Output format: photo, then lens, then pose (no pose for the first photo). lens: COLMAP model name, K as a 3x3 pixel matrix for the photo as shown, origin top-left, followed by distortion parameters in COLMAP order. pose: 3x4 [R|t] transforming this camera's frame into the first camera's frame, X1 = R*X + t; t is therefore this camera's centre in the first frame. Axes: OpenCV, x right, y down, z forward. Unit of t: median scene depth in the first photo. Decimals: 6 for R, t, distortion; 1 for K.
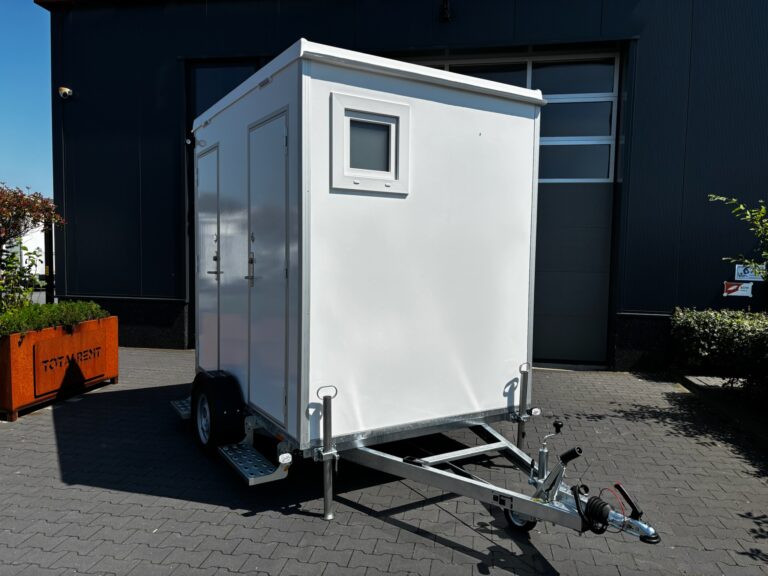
lens RADIAL K [[578.3, 0, 384.0], [0, 578.3, 288.0], [0, 0, 1]] dist [0.024381, 0.003573]
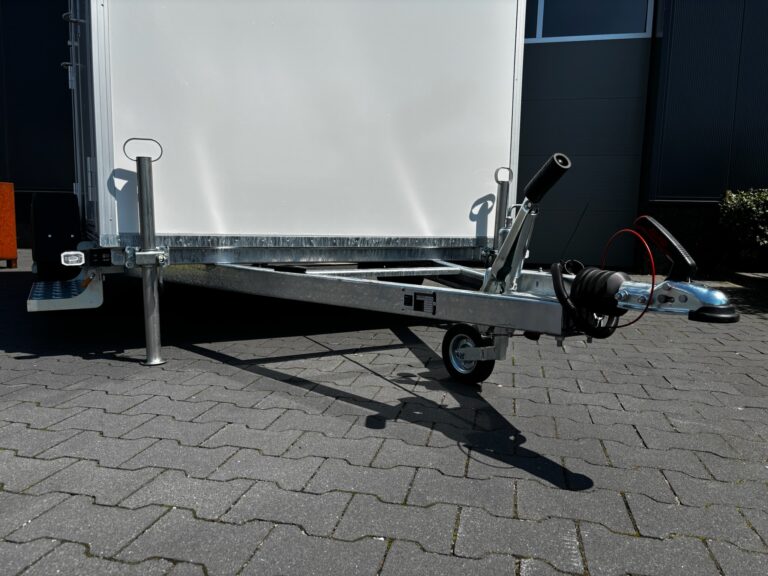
lens RADIAL K [[577.0, 0, 384.0], [0, 577.0, 288.0], [0, 0, 1]] dist [0.069916, -0.076729]
pose [[0.998962, 0.011523, -0.044062, 0.162518], [-0.009226, 0.998605, 0.051980, 0.271599], [0.044600, -0.051520, 0.997676, 0.393221]]
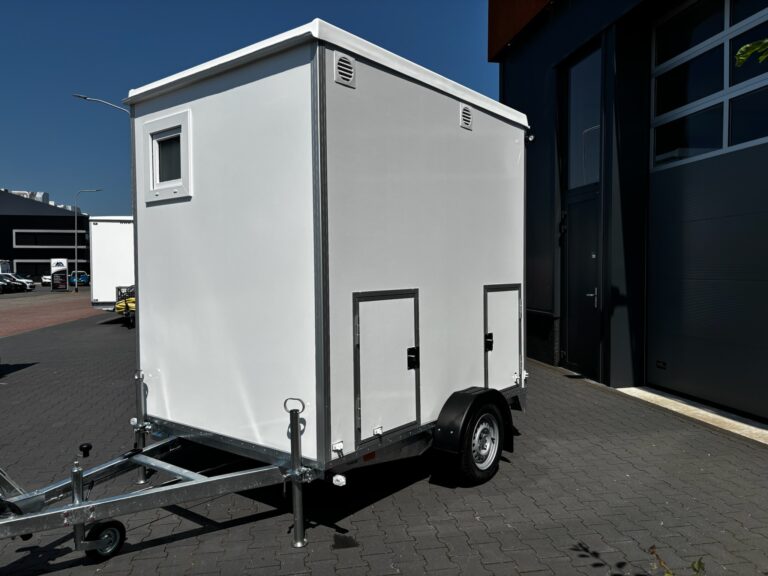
lens RADIAL K [[582.4, 0, 386.2], [0, 582.4, 278.2], [0, 0, 1]] dist [0.004164, 0.003971]
pose [[0.352067, -0.005164, -0.935961, 1.137555], [-0.043949, 0.998791, -0.022042, -0.012143], [0.934942, 0.048895, 0.351414, 0.988394]]
